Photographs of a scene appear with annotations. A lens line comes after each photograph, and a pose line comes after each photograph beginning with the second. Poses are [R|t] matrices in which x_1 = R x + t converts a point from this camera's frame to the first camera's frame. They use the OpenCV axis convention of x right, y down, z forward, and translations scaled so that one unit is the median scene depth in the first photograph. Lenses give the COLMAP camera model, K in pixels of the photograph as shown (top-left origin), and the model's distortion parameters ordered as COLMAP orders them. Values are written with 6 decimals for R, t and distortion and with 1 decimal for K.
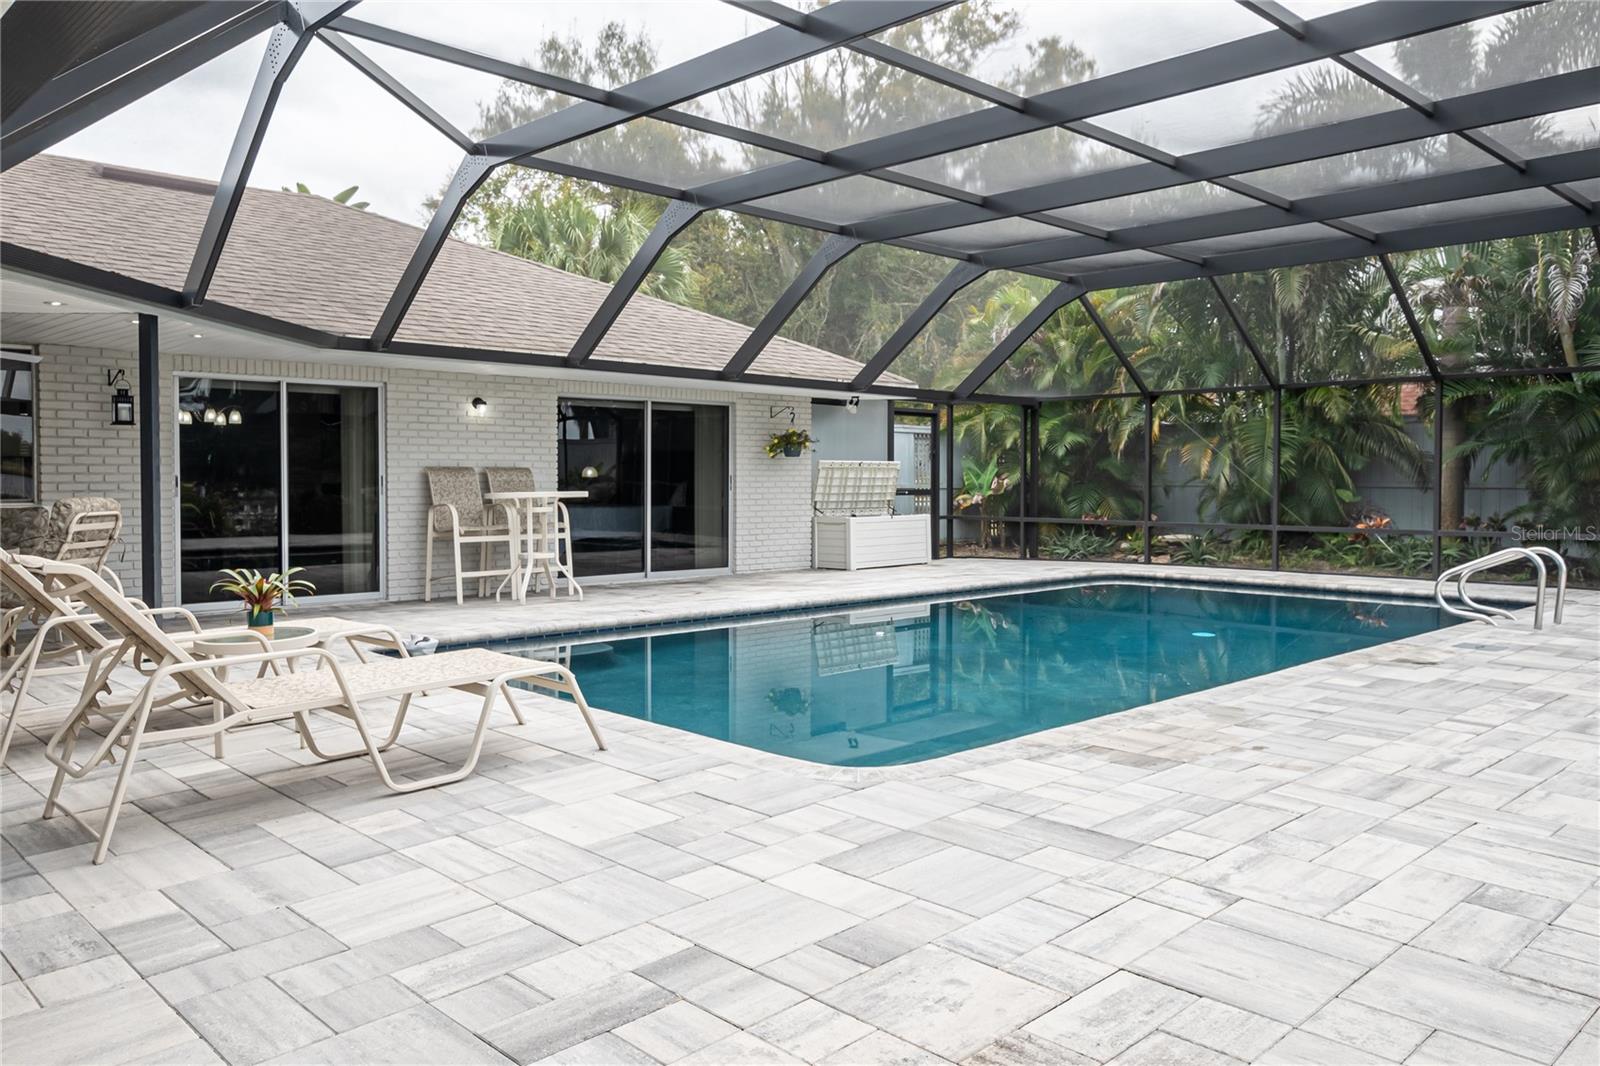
lens RADIAL K [[1192.8, 0, 804.6], [0, 1192.8, 504.9], [0, 0, 1]] dist [-0.002429, 0.015530]
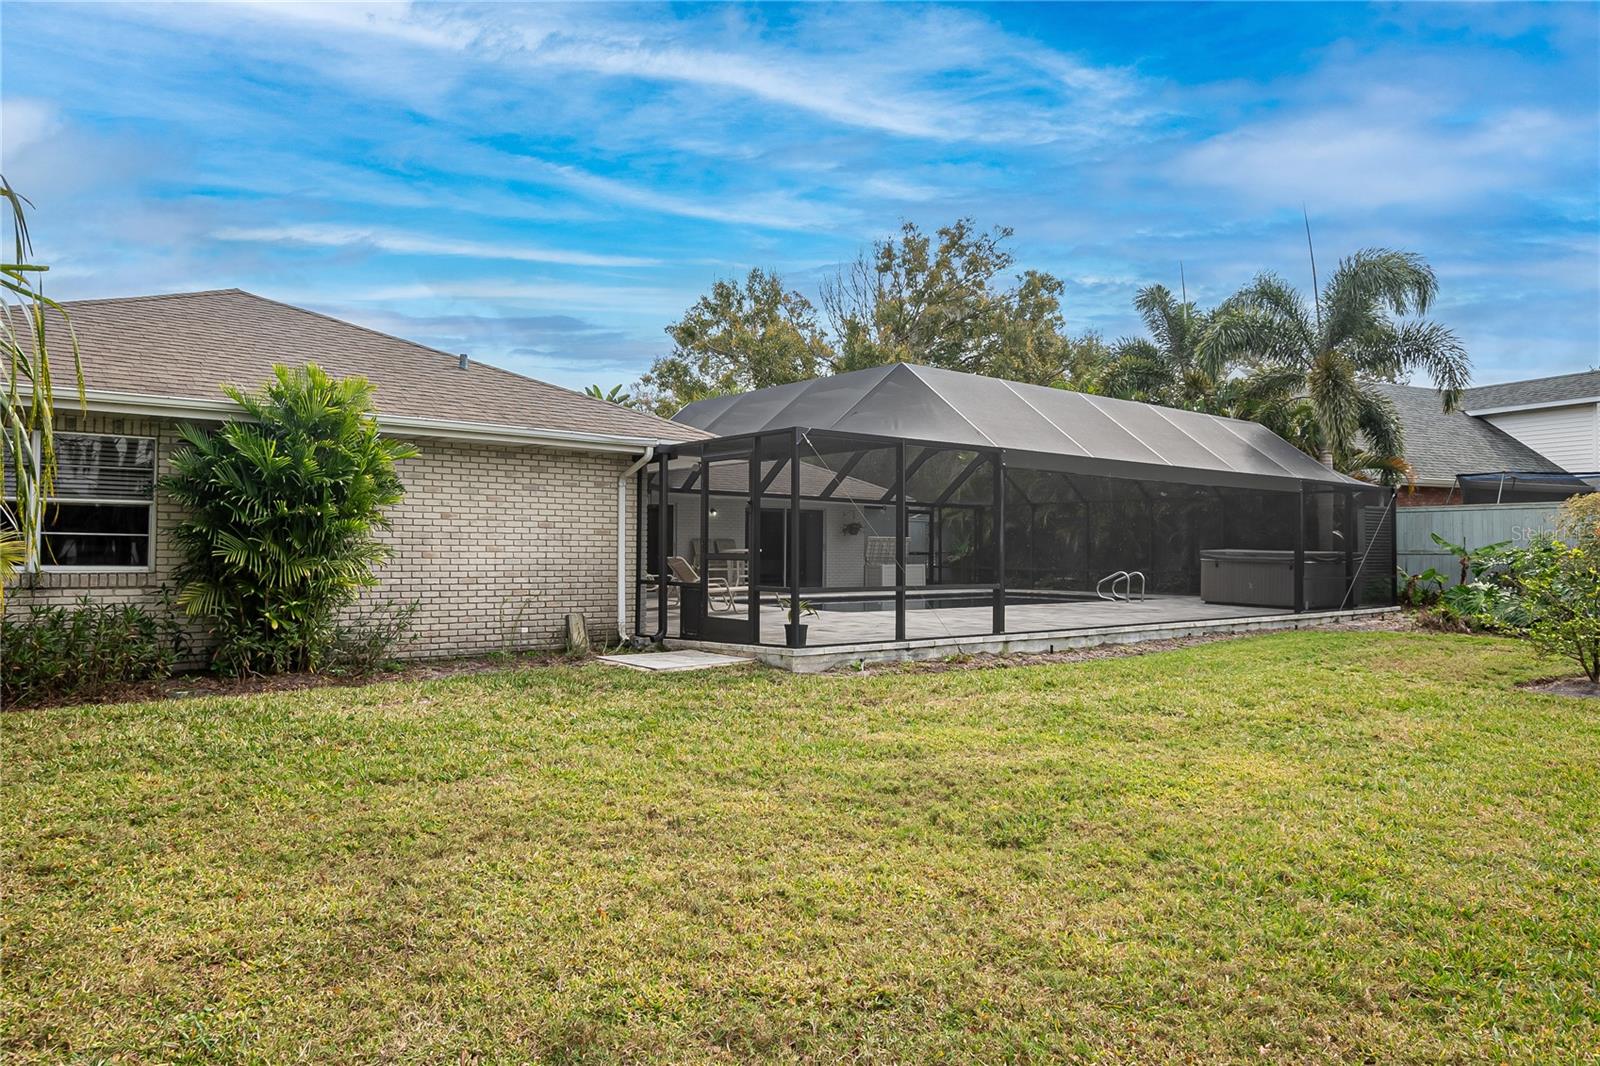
lens RADIAL K [[1023.8, 0, 797.7], [0, 1023.8, 511.1], [0, 0, 1]] dist [-0.010210, -0.000114]
pose [[0.995285, 0.002399, -0.096961, 0.076909], [-0.008415, 0.998060, -0.061684, 0.034072], [0.096624, 0.062210, 0.993375, -0.910334]]
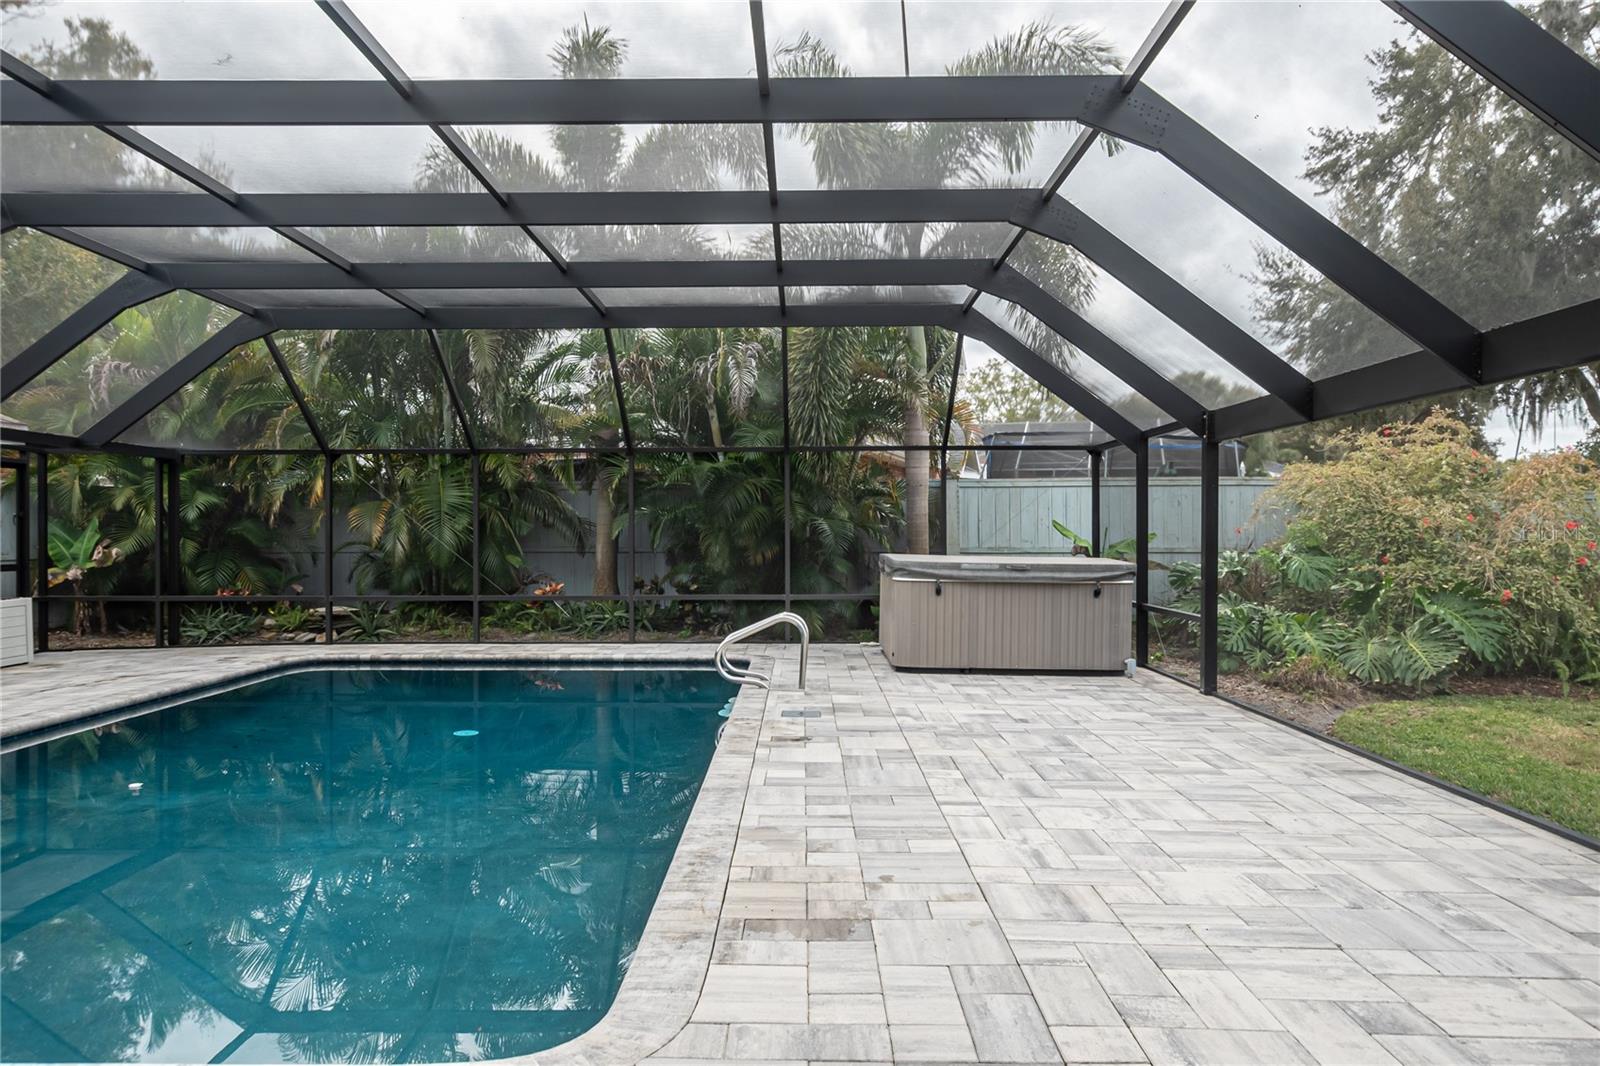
lens RADIAL K [[1183.8, 0, 784.7], [0, 1183.8, 531.7], [0, 0, 1]] dist [-0.003729, 0.021835]
pose [[0.705403, -0.003511, 0.708798, -0.115903], [0.020180, 0.999682, -0.015131, -0.016369], [-0.708519, 0.024977, 0.705249, 0.169074]]
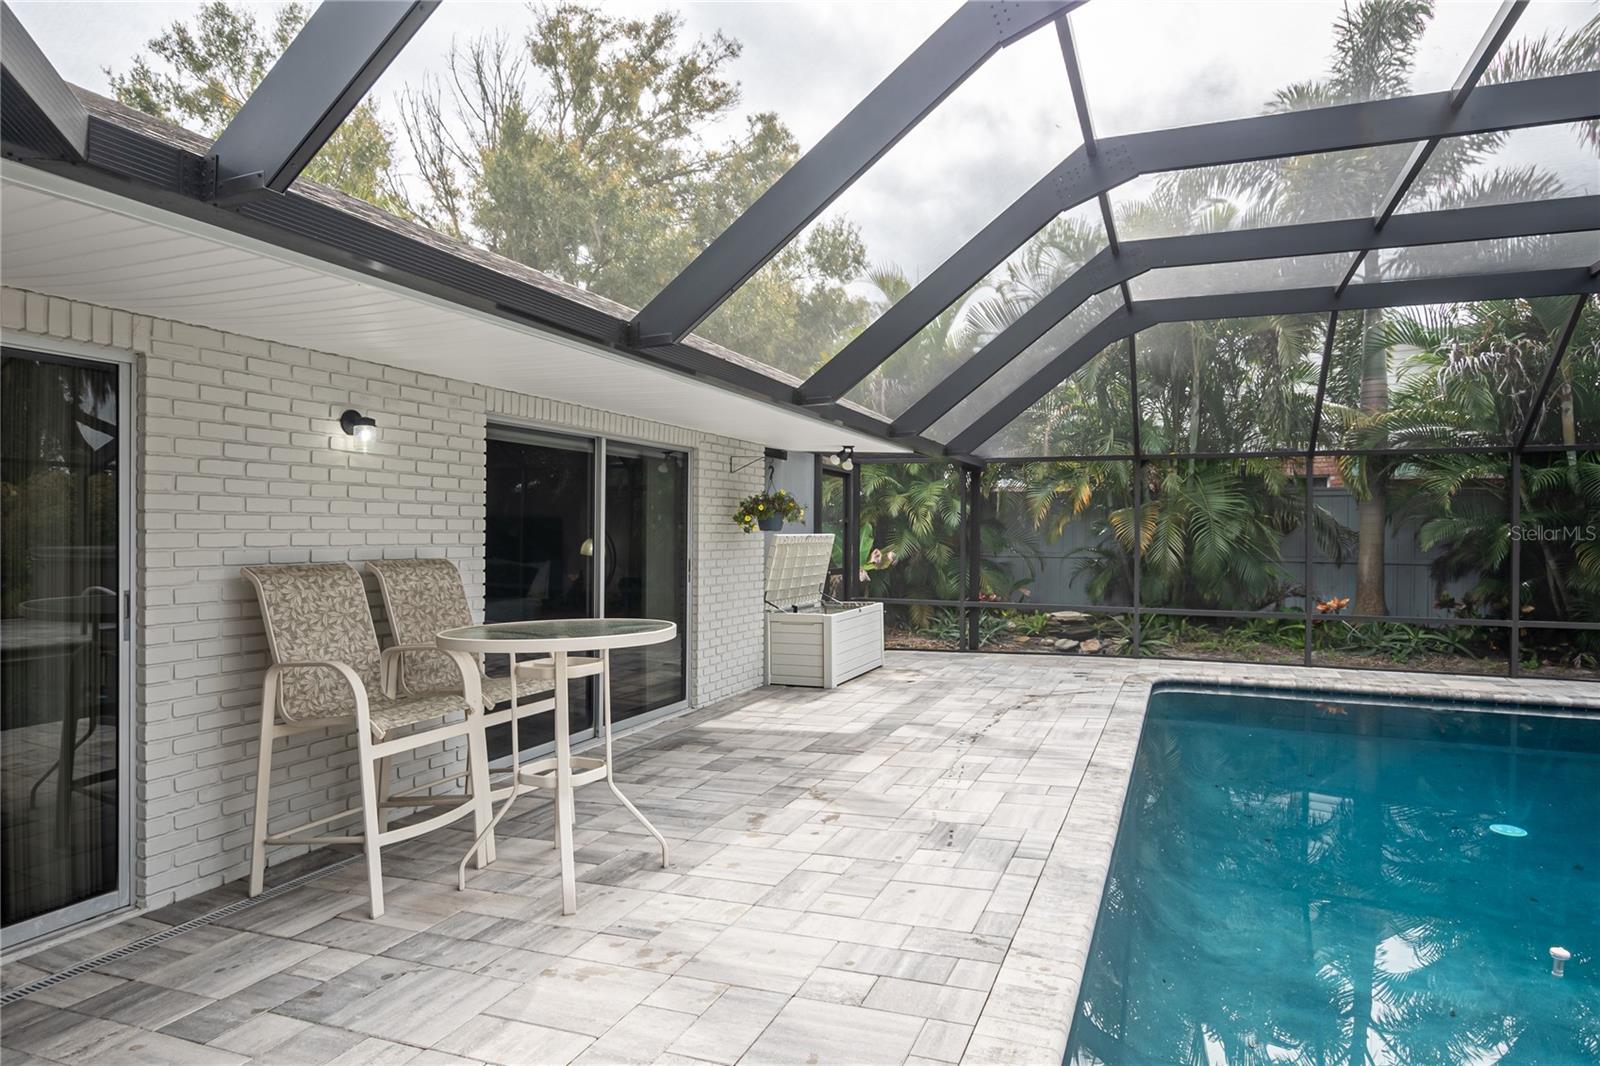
lens RADIAL K [[967.8, 0, 795.6], [0, 967.8, 536.9], [0, 0, 1]] dist [-0.008954, 0.000389]
pose [[0.919265, 0.002135, 0.393633, -0.257114], [0.003668, 0.999895, -0.013990, -0.034419], [-0.393622, 0.014304, 0.919161, 0.577980]]
